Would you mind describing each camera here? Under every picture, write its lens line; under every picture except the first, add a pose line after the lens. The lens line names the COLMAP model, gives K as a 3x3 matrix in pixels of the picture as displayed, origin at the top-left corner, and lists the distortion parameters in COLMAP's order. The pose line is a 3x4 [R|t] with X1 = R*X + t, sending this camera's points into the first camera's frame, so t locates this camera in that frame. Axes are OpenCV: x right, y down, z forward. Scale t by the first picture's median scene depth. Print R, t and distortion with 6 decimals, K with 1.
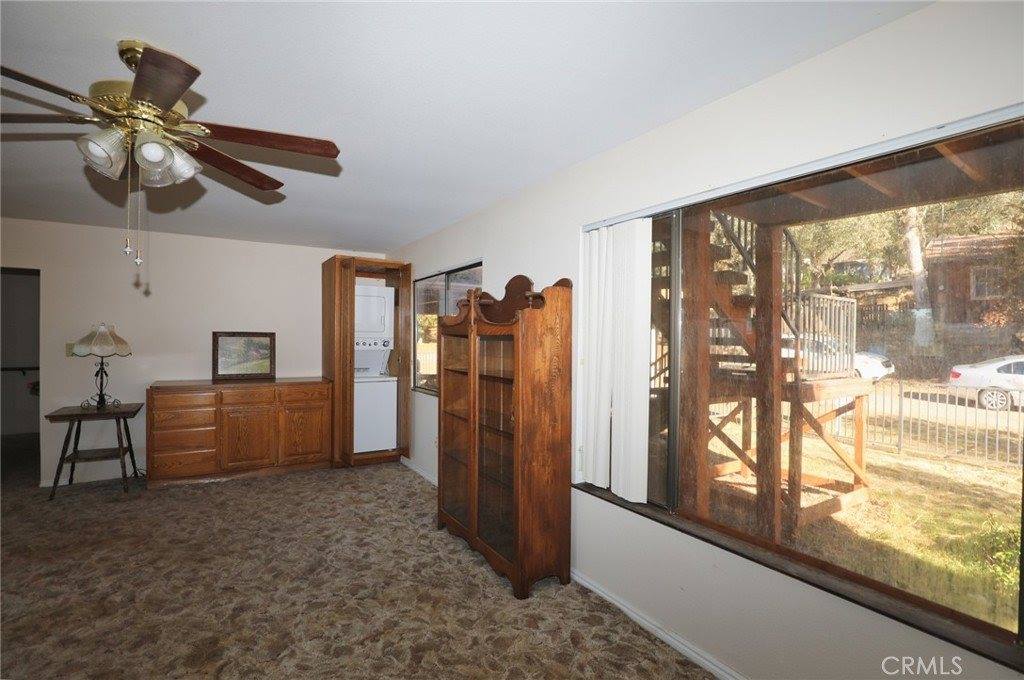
lens RADIAL K [[485.4, 0, 512.0], [0, 485.4, 340.0], [0, 0, 1]] dist [-0.030414, 0.000743]
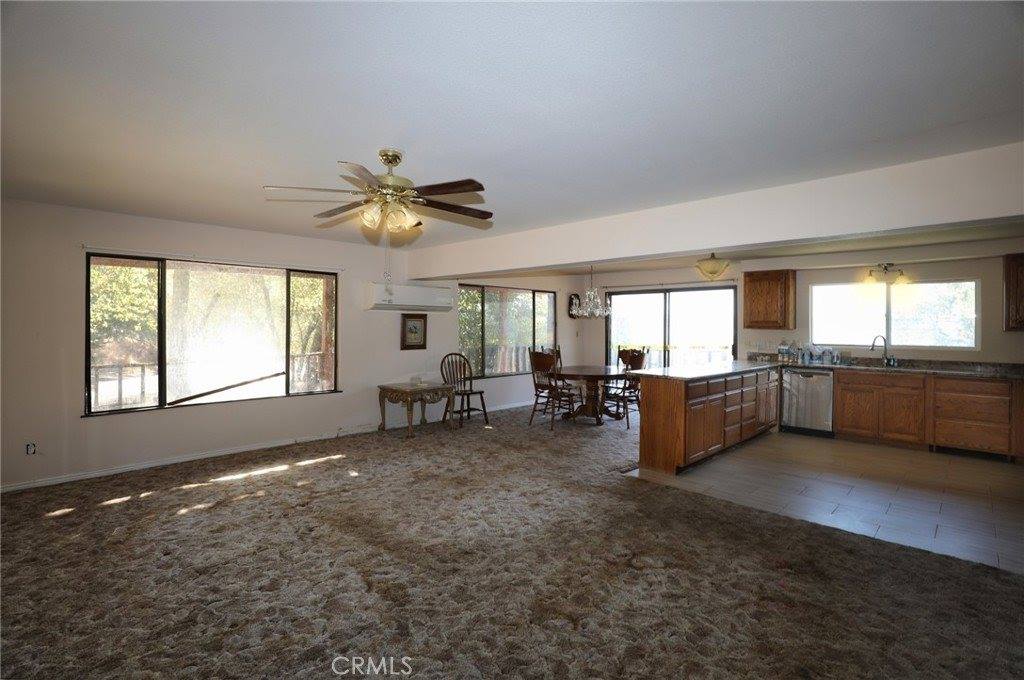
lens RADIAL K [[485.4, 0, 512.0], [0, 485.4, 340.0], [0, 0, 1]] dist [-0.030414, 0.000743]
pose [[-0.974855, -0.009572, -0.222633, -0.549990], [-0.015778, 0.999534, 0.026114, 0.003195], [0.222279, 0.028970, -0.974553, 1.827732]]
